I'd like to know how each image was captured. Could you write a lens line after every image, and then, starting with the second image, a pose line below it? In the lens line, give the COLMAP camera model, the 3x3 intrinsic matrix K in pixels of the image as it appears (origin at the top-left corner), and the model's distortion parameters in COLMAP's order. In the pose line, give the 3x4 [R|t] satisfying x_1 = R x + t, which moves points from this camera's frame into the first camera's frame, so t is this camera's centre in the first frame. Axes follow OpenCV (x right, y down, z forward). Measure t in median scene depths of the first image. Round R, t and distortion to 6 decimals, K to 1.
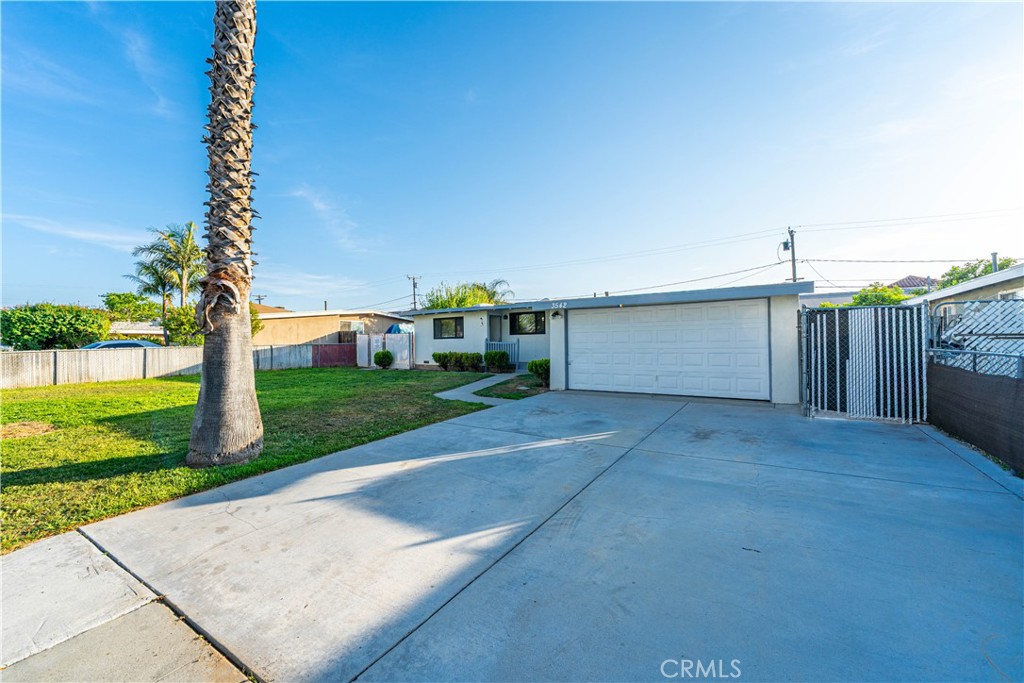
lens RADIAL K [[416.1, 0, 505.9], [0, 416.1, 340.3], [0, 0, 1]] dist [0.001109, -0.000081]
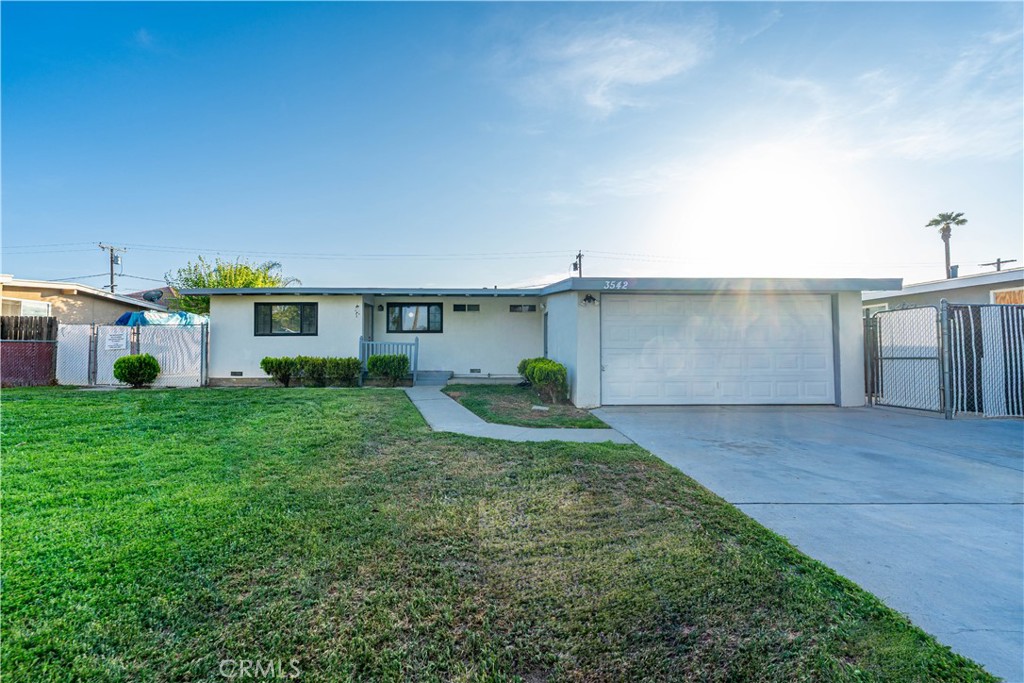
lens RADIAL K [[415.2, 0, 507.3], [0, 415.2, 338.1], [0, 0, 1]] dist [-0.000822, 0.000180]
pose [[0.821227, 0.027651, 0.569932, -0.378085], [-0.012240, 0.999449, -0.030854, 0.025401], [-0.570471, 0.018362, 0.821113, 0.490467]]
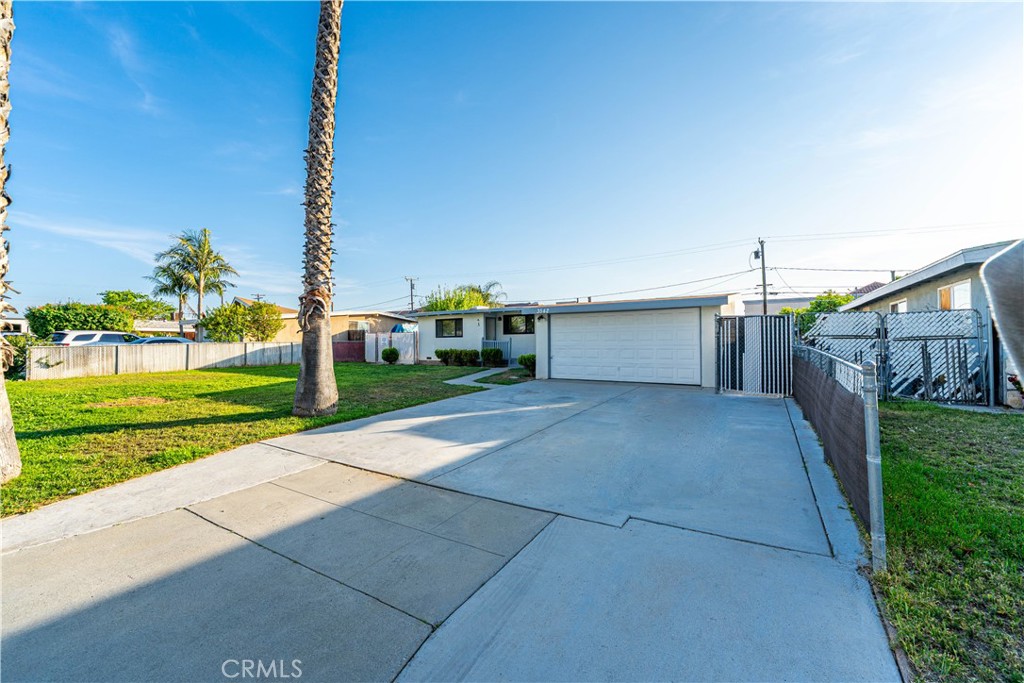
lens RADIAL K [[416.1, 0, 505.9], [0, 416.1, 340.3], [0, 0, 1]] dist [0.001109, -0.000081]
pose [[0.999839, 0.006248, 0.016846, -0.003952], [-0.006248, 0.999980, -0.000029, 0.004949], [-0.016846, -0.000076, 0.999858, -0.229802]]
